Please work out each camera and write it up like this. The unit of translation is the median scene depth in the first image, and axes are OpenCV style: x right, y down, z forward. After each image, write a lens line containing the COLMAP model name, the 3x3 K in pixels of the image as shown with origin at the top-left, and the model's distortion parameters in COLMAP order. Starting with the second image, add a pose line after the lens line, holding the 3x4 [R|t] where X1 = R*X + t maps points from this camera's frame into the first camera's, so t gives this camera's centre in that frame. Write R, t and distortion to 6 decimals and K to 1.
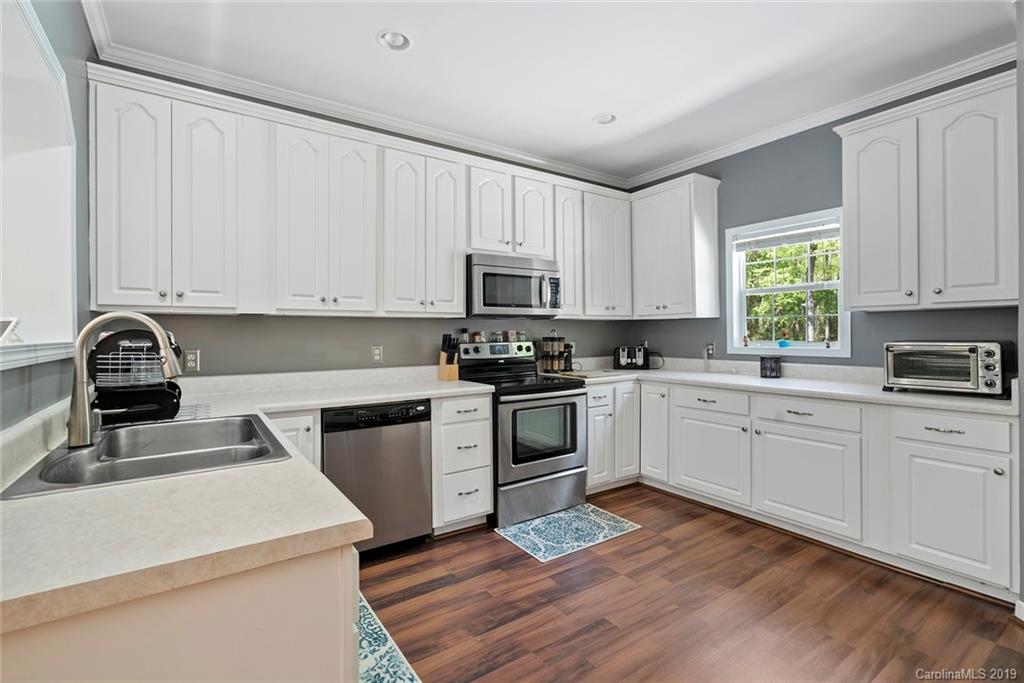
lens RADIAL K [[470.5, 0, 502.9], [0, 470.5, 338.7], [0, 0, 1]] dist [-0.004988, 0.001468]
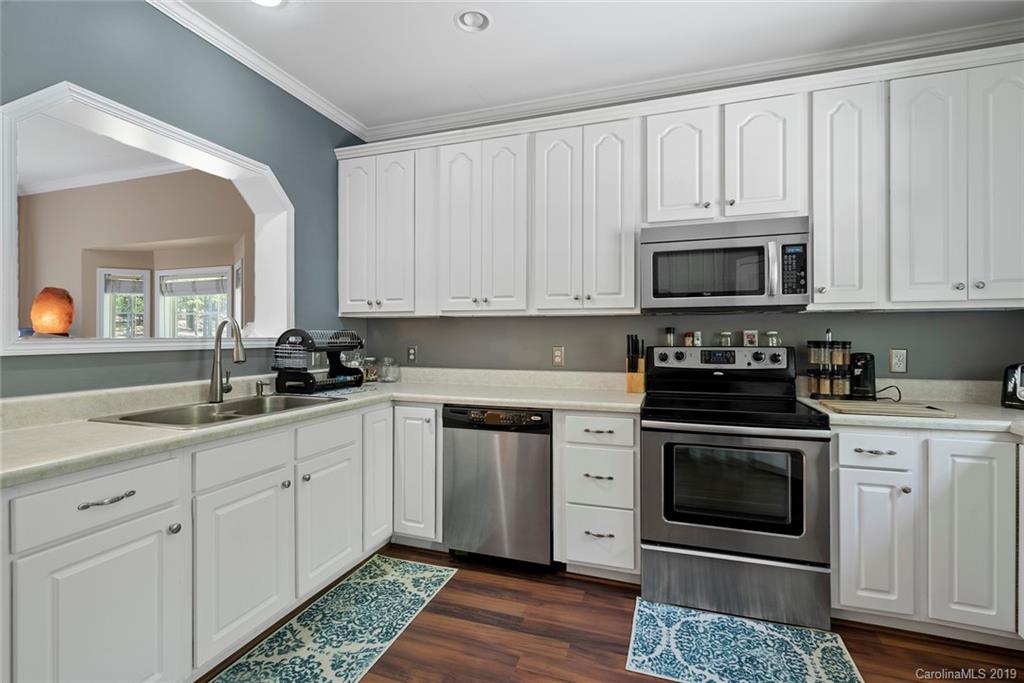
lens RADIAL K [[470.5, 0, 509.1], [0, 470.5, 341.0], [0, 0, 1]] dist [-0.004988, 0.001468]
pose [[0.597247, 0.014854, -0.801920, 0.422490], [-0.015344, 0.999857, 0.007092, -0.001488], [0.801910, 0.008069, 0.597390, 0.367252]]
